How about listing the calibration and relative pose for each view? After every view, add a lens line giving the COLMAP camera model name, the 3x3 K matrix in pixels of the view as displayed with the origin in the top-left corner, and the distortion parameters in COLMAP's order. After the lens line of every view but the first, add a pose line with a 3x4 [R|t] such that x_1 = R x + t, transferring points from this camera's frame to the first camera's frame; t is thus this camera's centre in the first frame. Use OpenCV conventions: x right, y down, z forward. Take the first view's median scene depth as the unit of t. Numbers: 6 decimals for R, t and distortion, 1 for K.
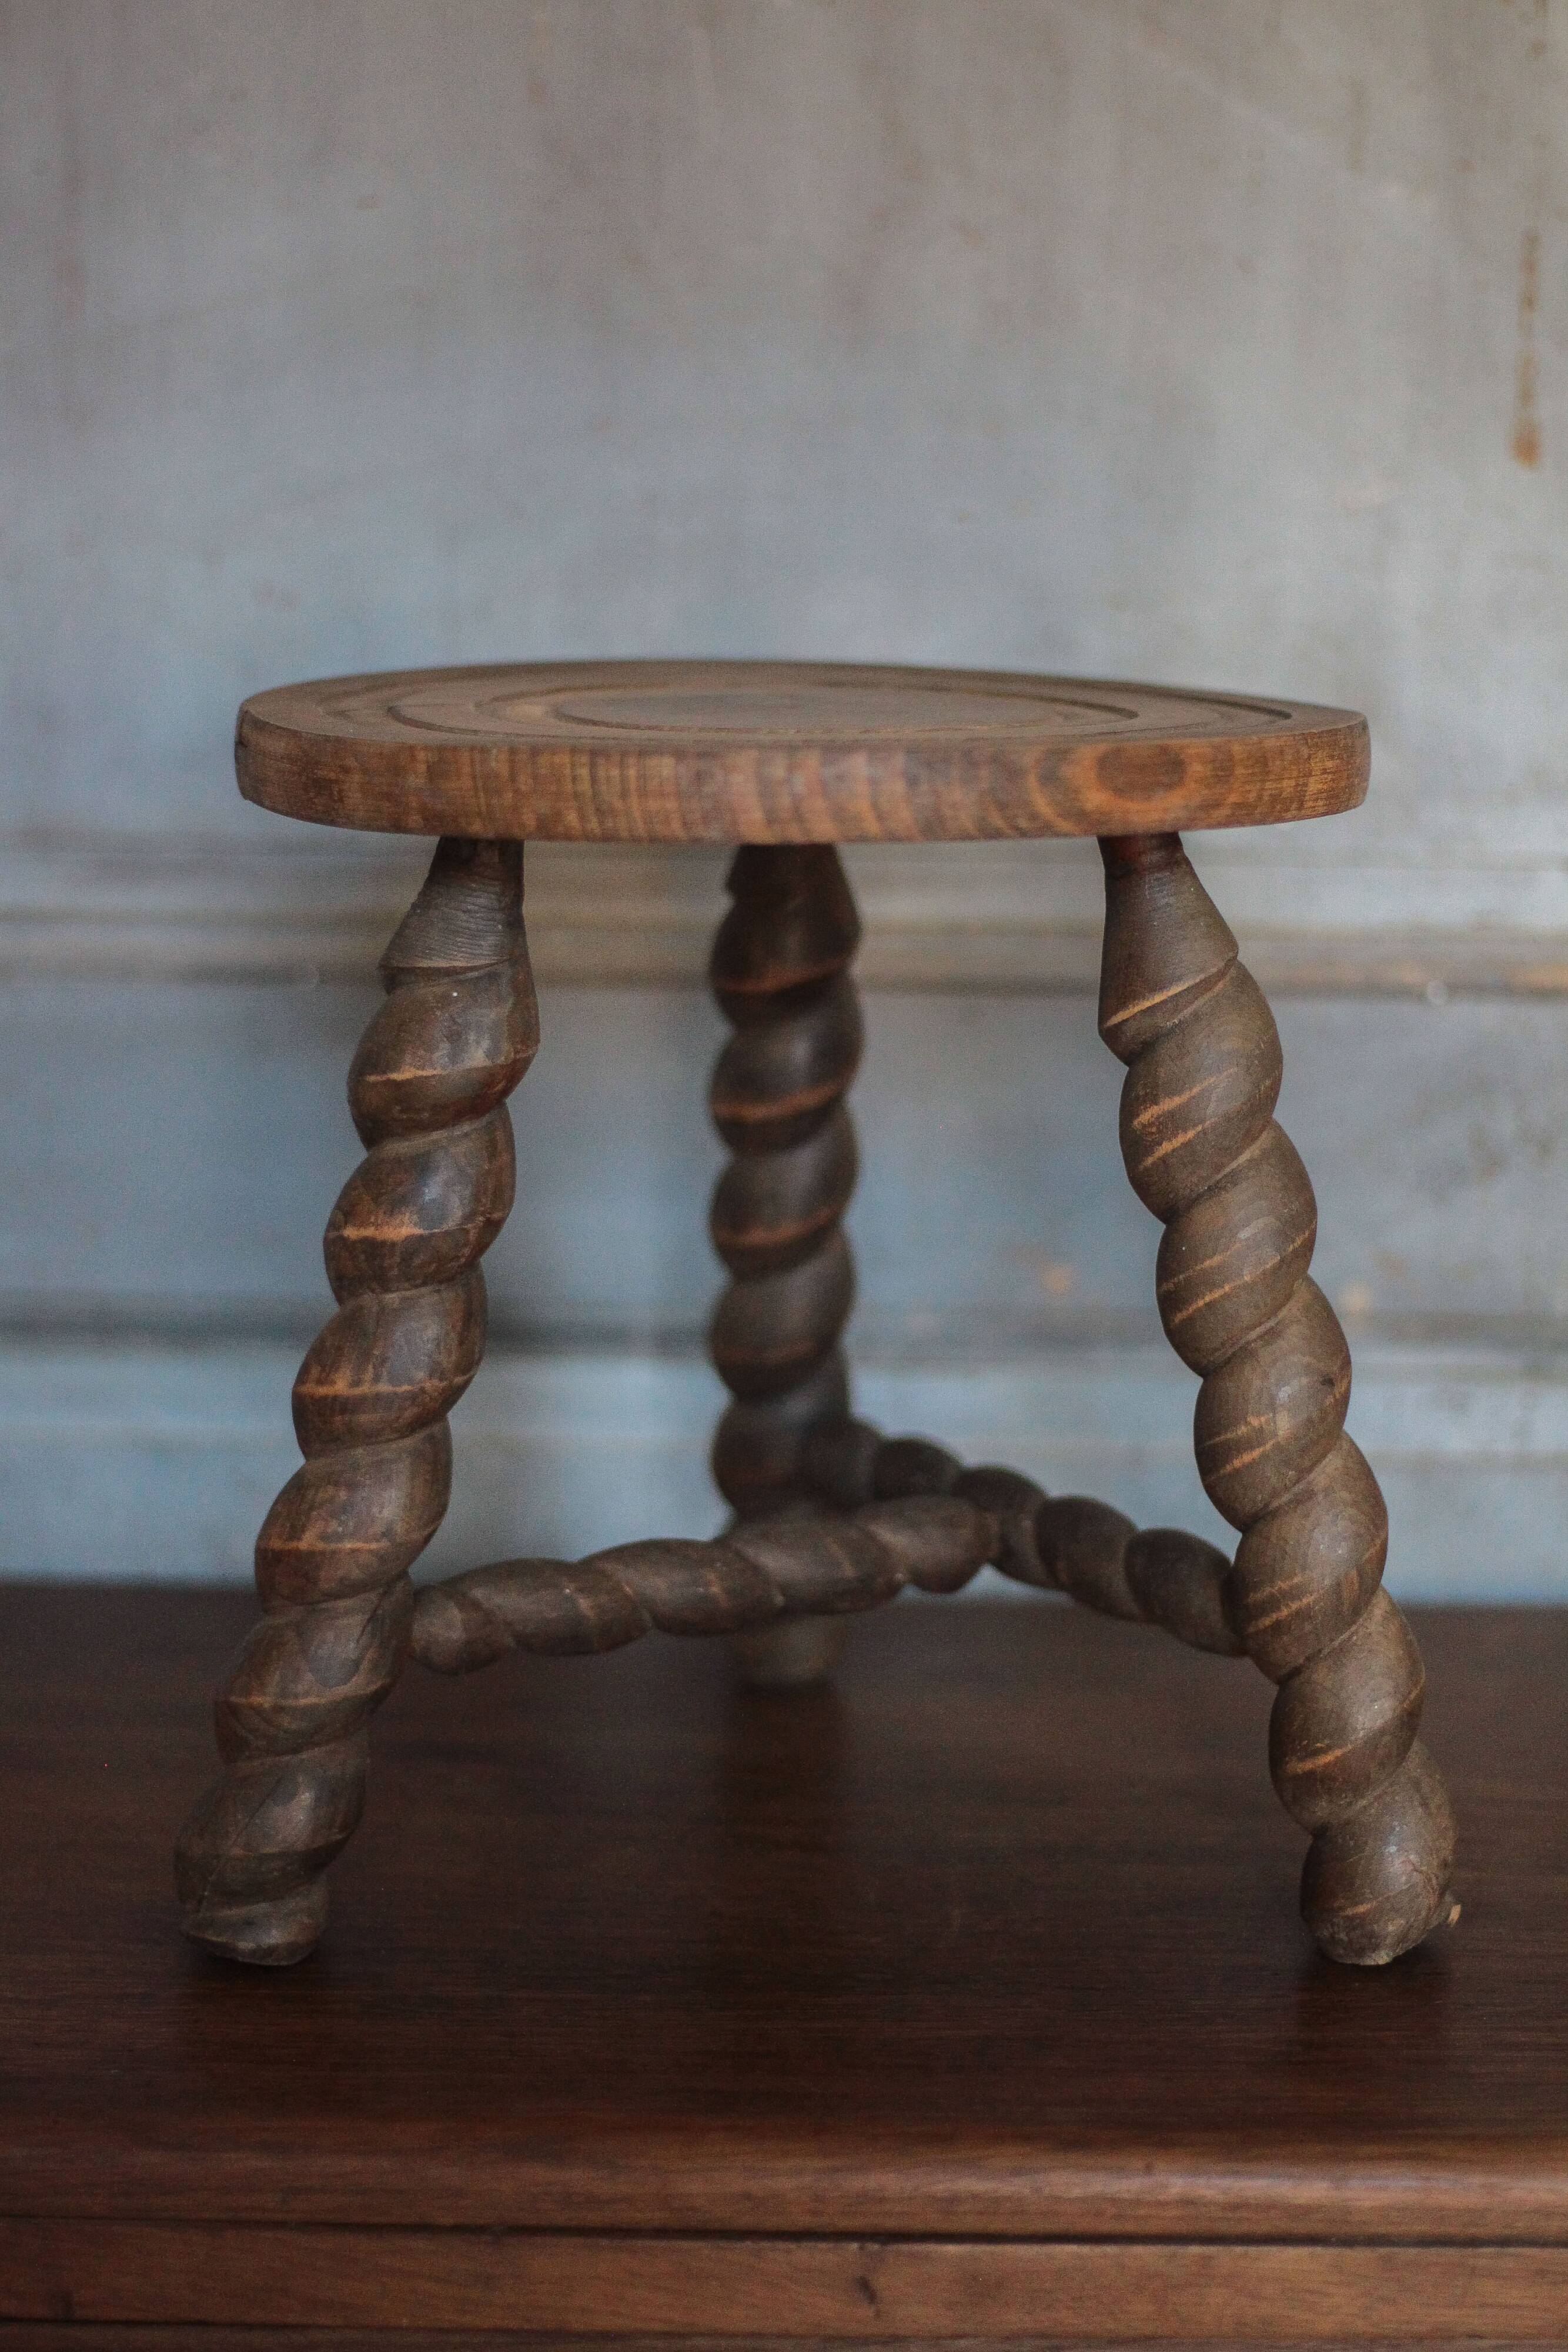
lens RADIAL K [[4598.2, 0, 785.2], [0, 4598.2, 1181.5], [0, 0, 1]] dist [-0.124737, 0.000000]
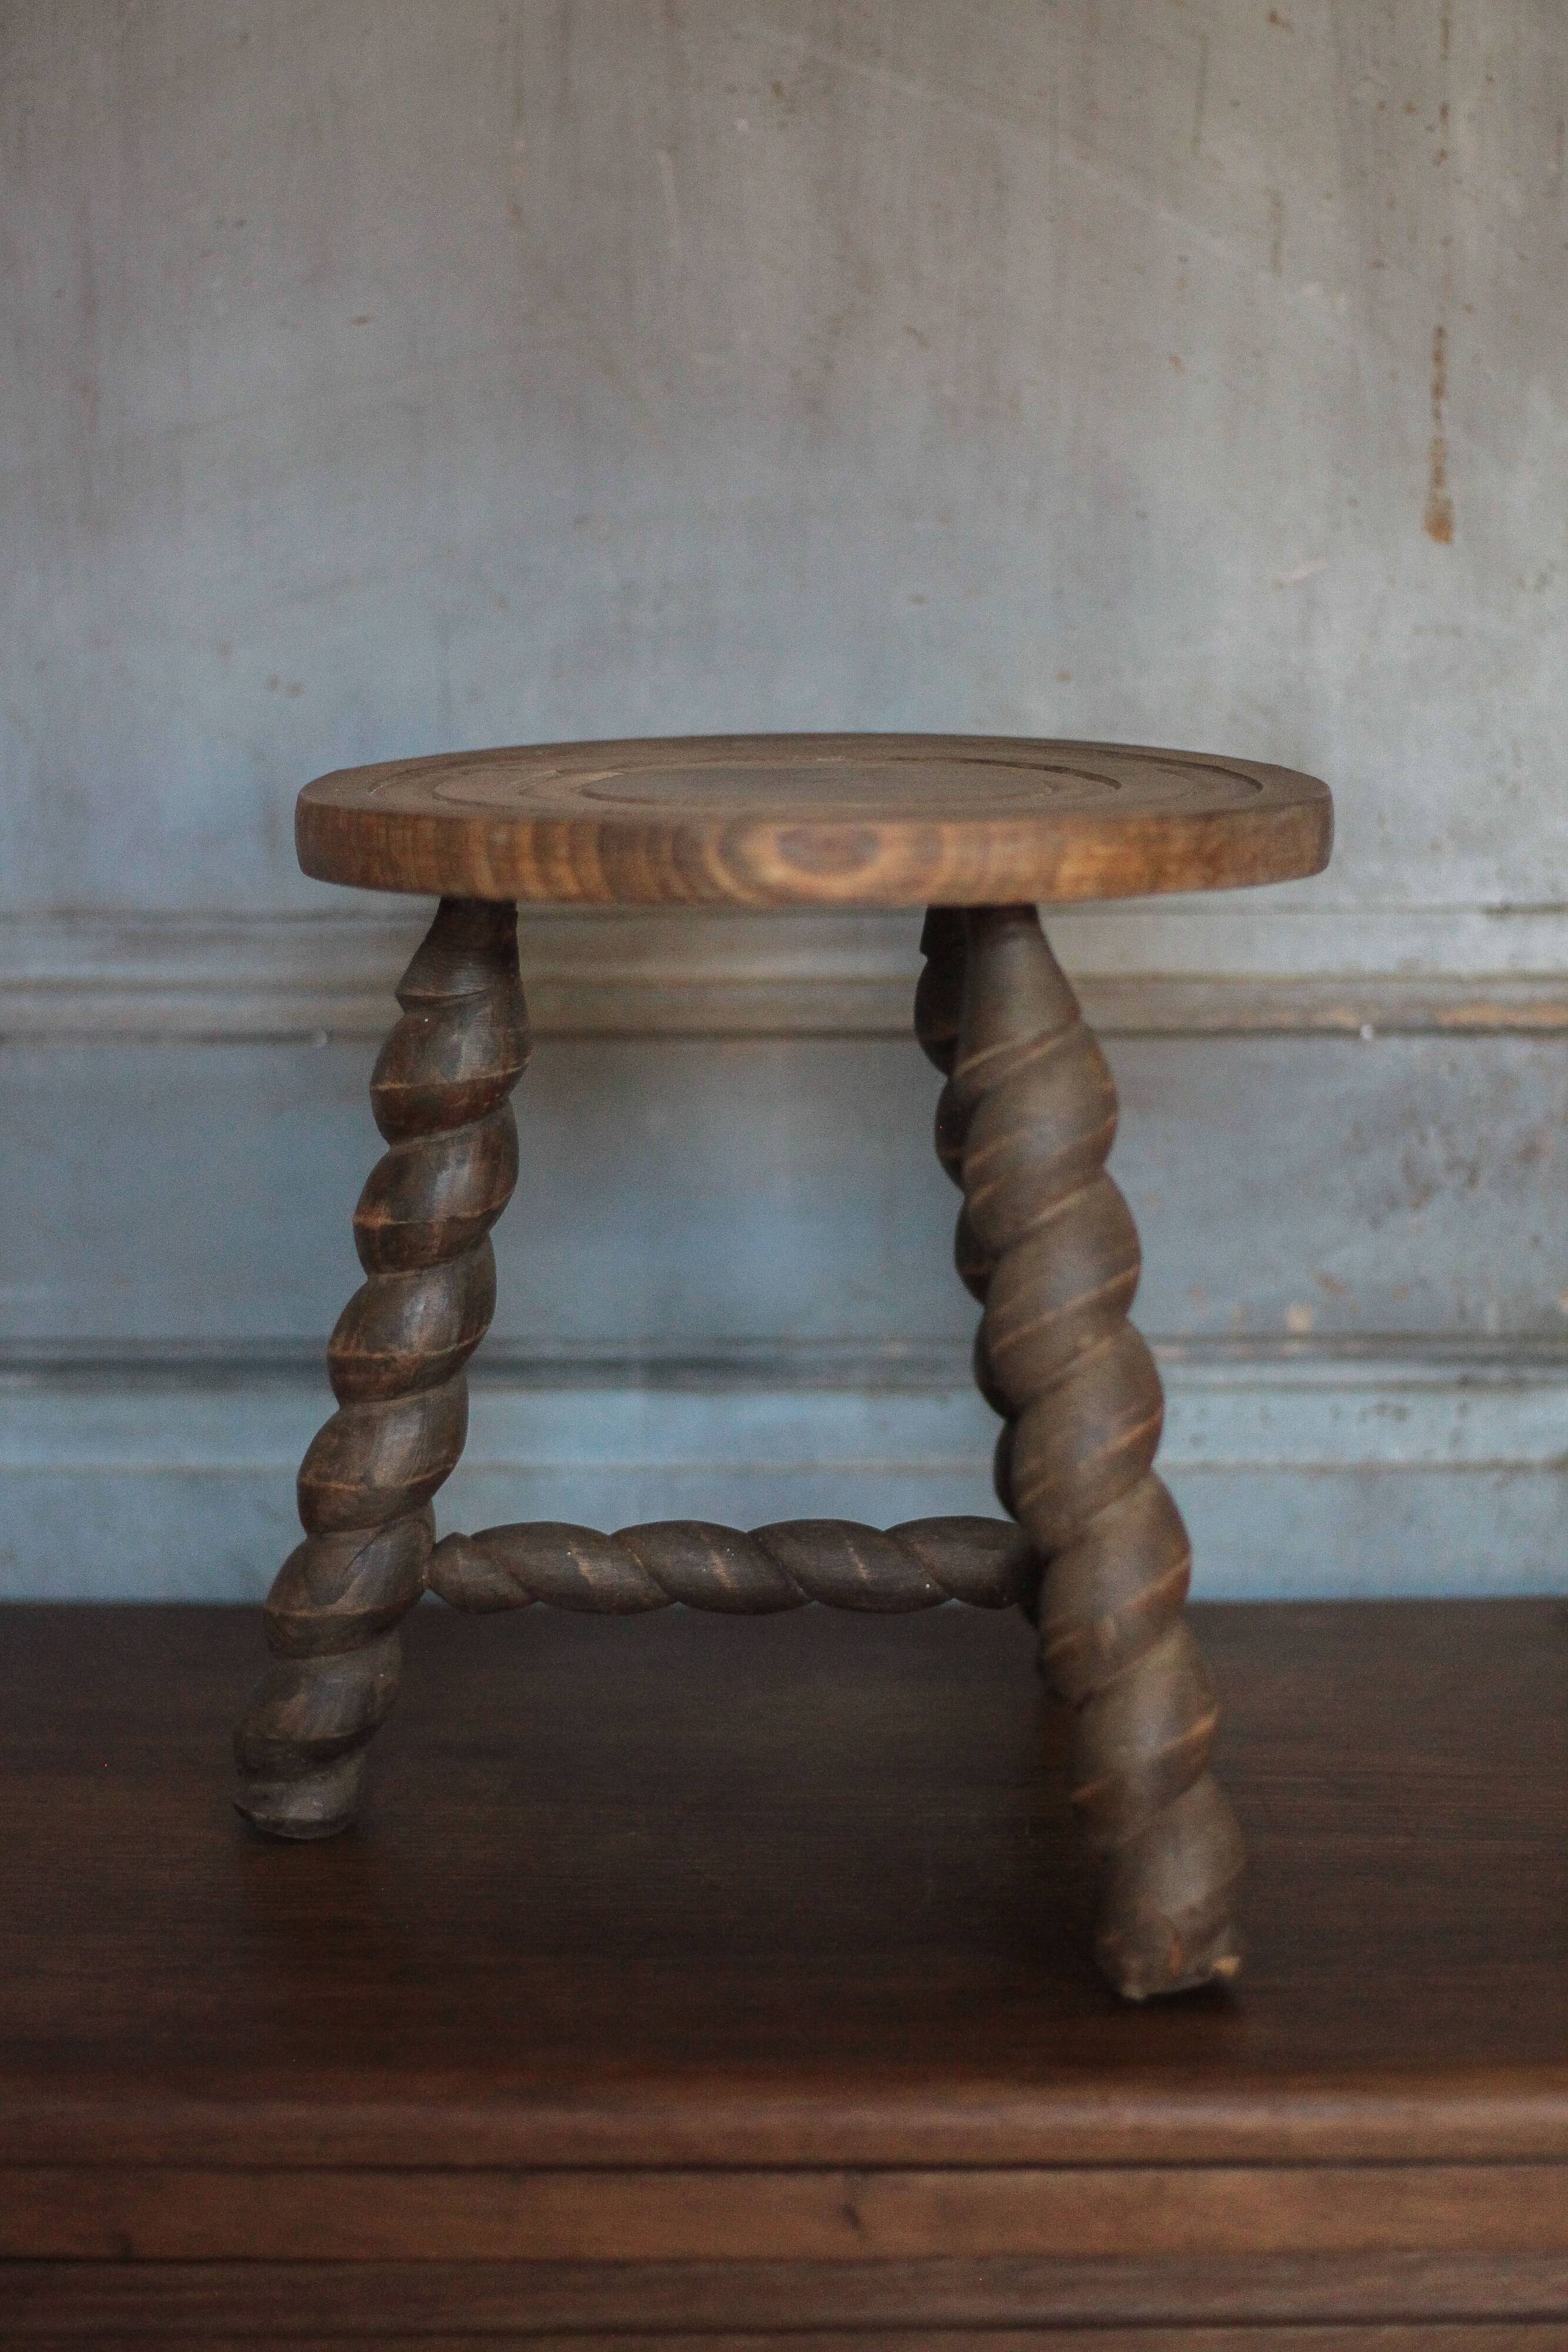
lens RADIAL K [[4598.2, 0, 790.5], [0, 4598.2, 1162.9], [0, 0, 1]] dist [-0.124737, 0.000000]
pose [[0.999811, -0.019451, 0.000706, 0.007287], [0.019460, 0.999685, -0.015874, 0.005489], [-0.000397, 0.015885, 0.999874, -0.106848]]
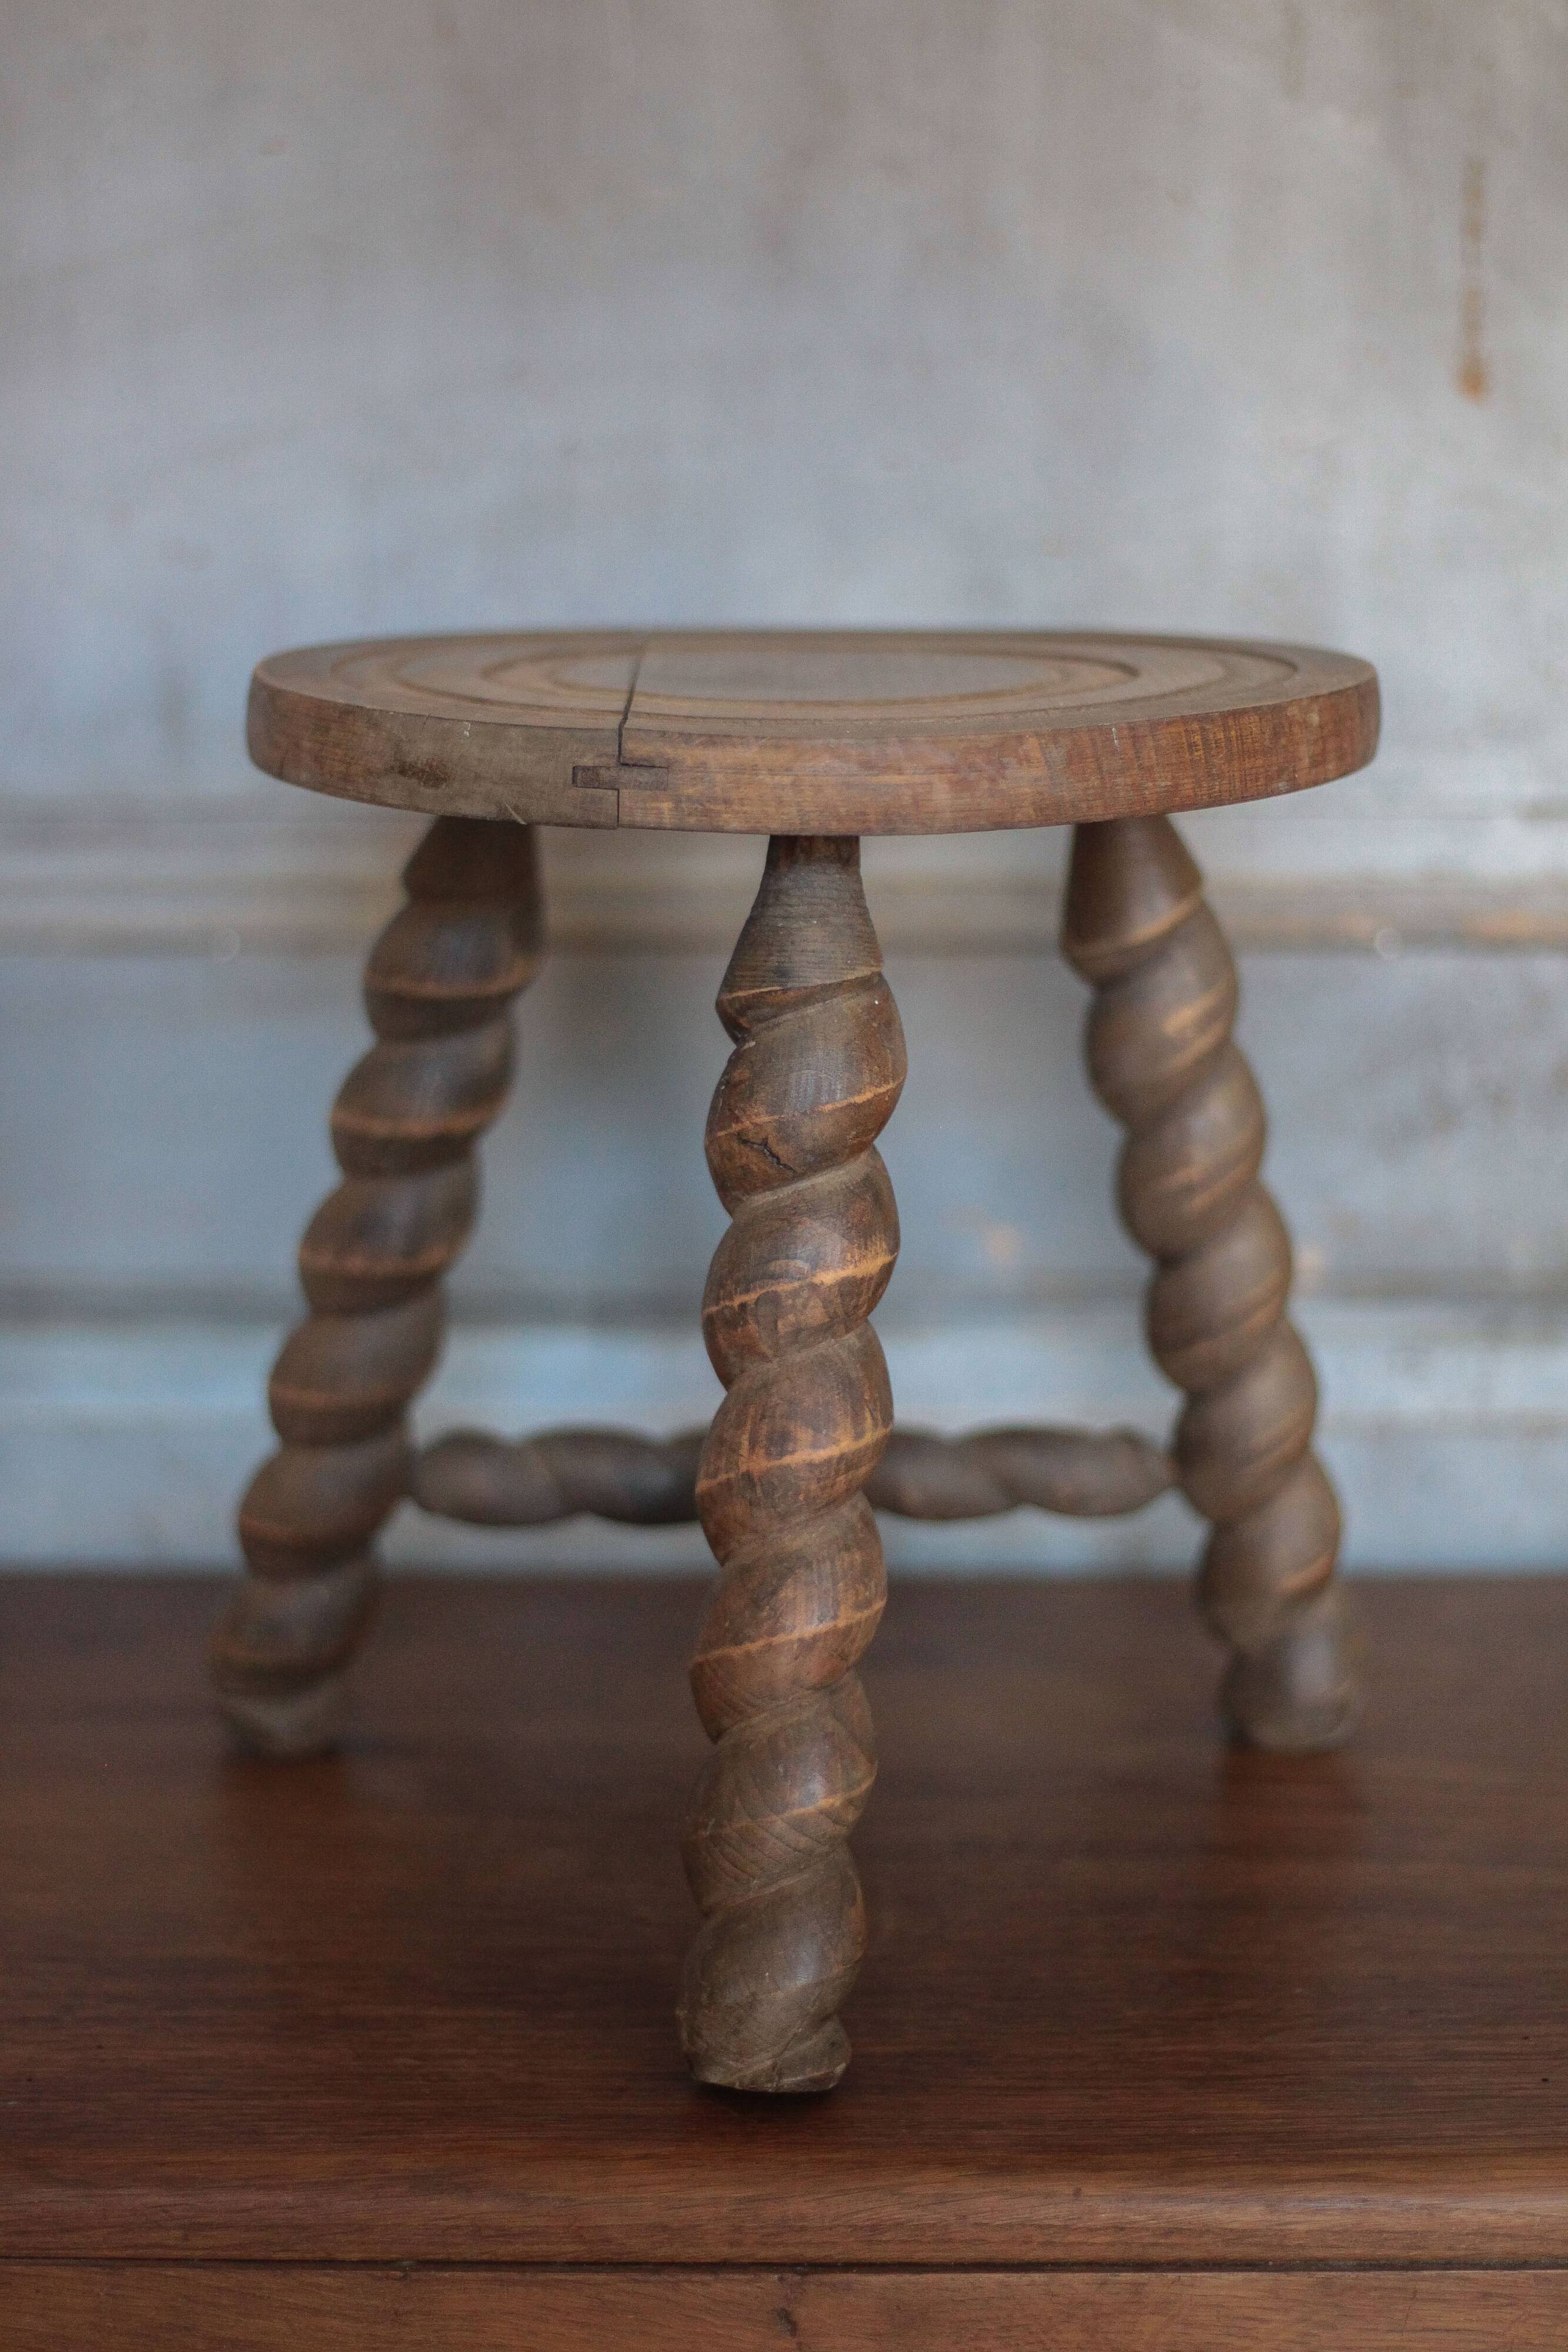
lens RADIAL K [[4598.2, 0, 787.1], [0, 4598.2, 1196.9], [0, 0, 1]] dist [-0.124737, 0.000000]
pose [[0.999891, -0.014387, -0.003276, 0.024138], [0.014467, 0.999562, 0.025824, -0.020568], [0.002903, -0.025868, 0.999661, 0.037843]]
